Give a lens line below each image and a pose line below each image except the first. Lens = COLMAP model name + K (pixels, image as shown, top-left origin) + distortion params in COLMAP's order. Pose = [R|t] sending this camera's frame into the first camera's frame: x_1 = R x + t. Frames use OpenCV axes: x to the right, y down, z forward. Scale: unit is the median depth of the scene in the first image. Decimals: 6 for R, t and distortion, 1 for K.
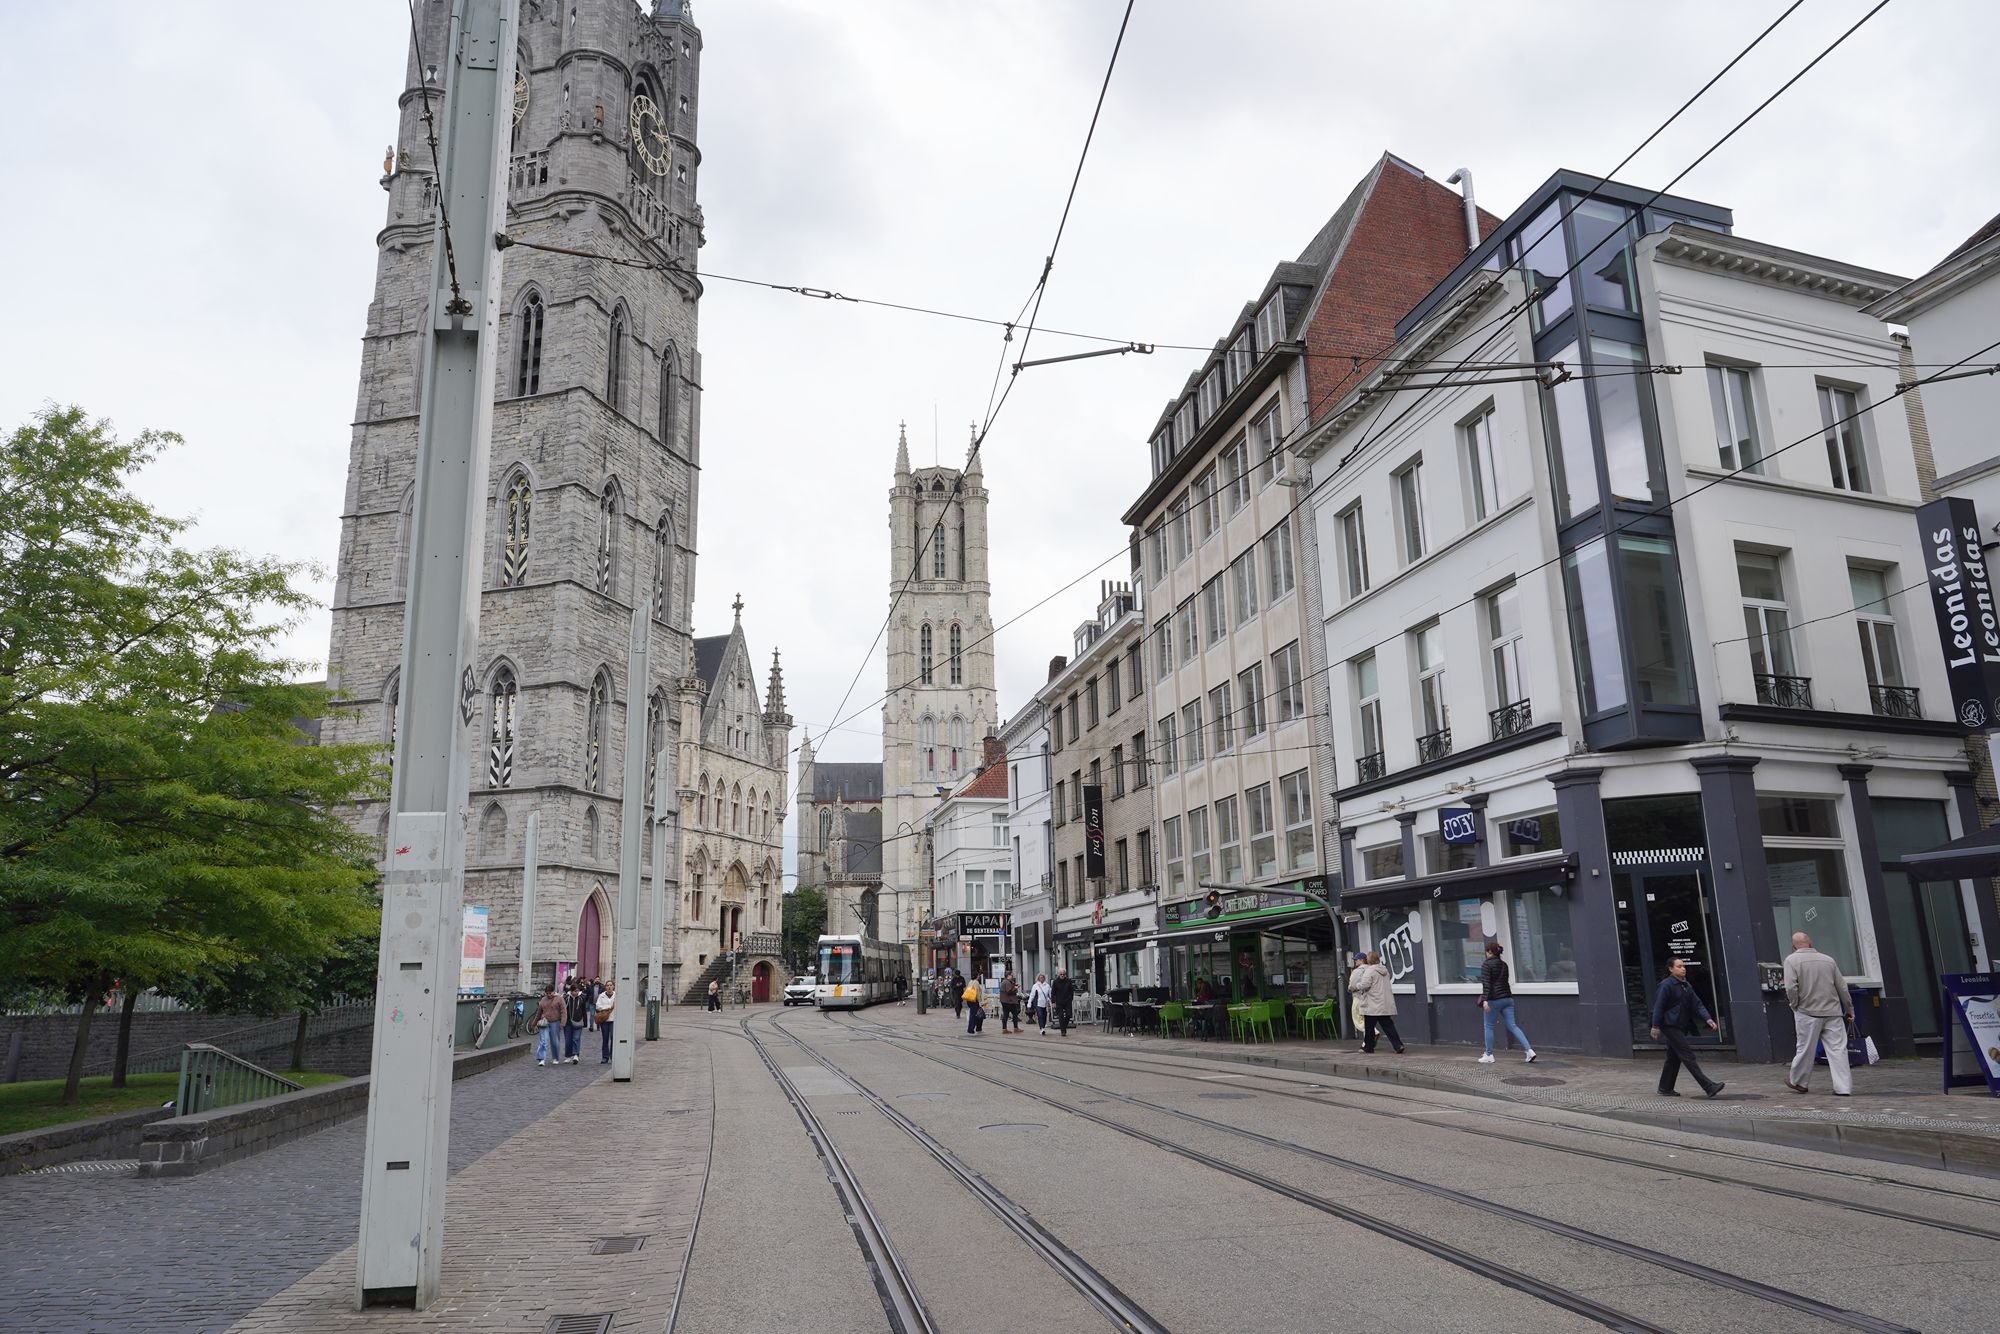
lens RADIAL K [[1312.4, 0, 991.9], [0, 1312.4, 668.0], [0, 0, 1]] dist [-0.029388, 0.028926]
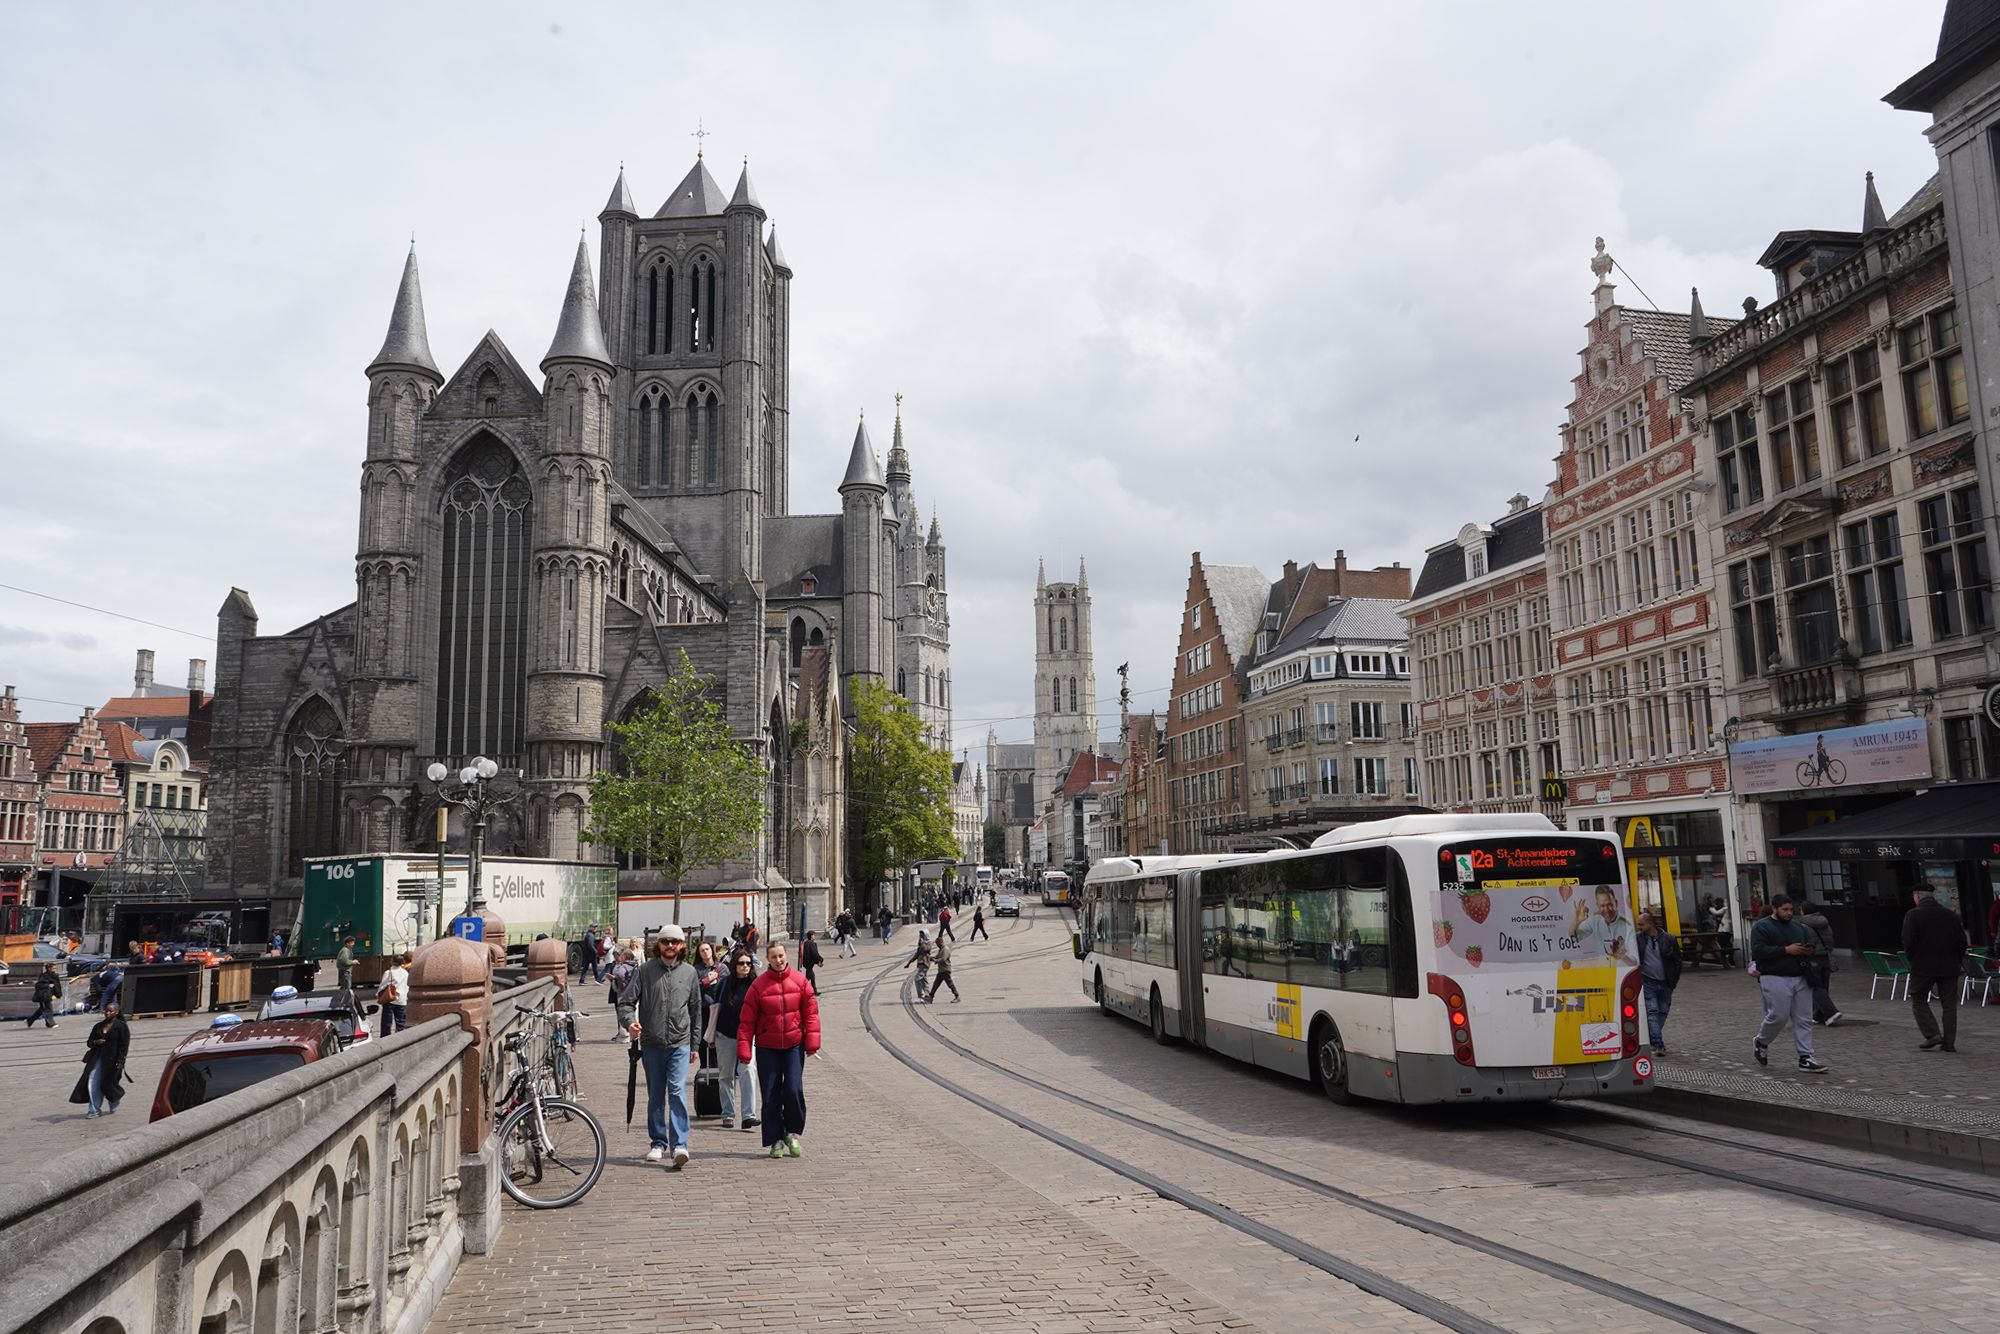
lens RADIAL K [[1312.4, 0, 991.9], [0, 1312.4, 668.0], [0, 0, 1]] dist [-0.029388, 0.028926]
pose [[0.990208, -0.013198, -0.138976, 0.294586], [0.024573, 0.996455, 0.080453, -0.512590], [0.137421, -0.083080, 0.987022, -2.017894]]
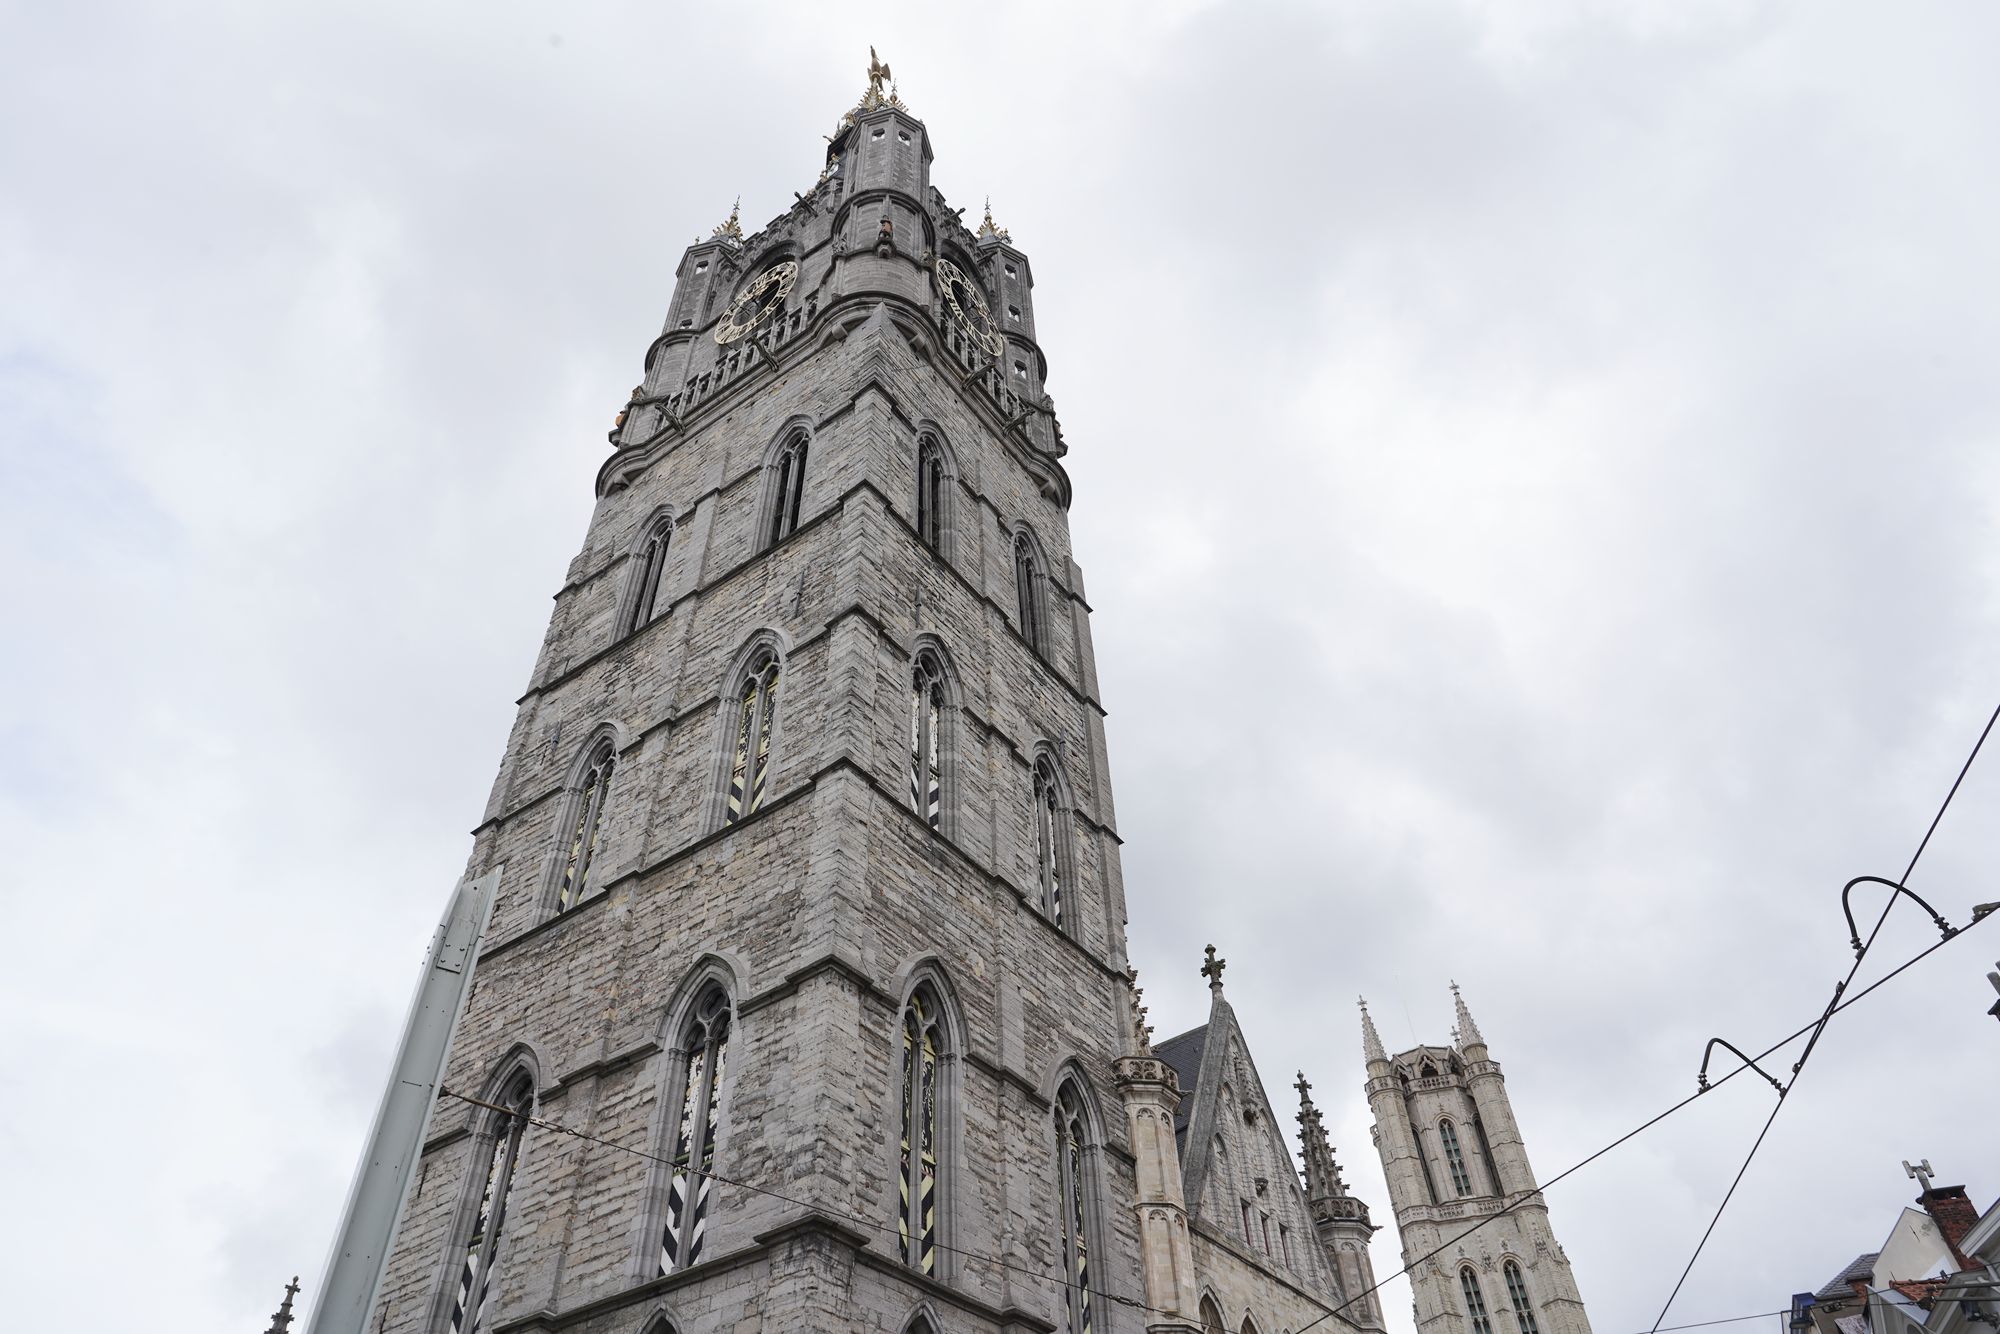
lens RADIAL K [[1312.4, 0, 991.9], [0, 1312.4, 668.0], [0, 0, 1]] dist [-0.029388, 0.028926]
pose [[0.943854, -0.241357, -0.225578, -0.146924], [0.086152, 0.839020, -0.537237, 0.132487], [0.318931, 0.487640, 0.812706, 0.561626]]
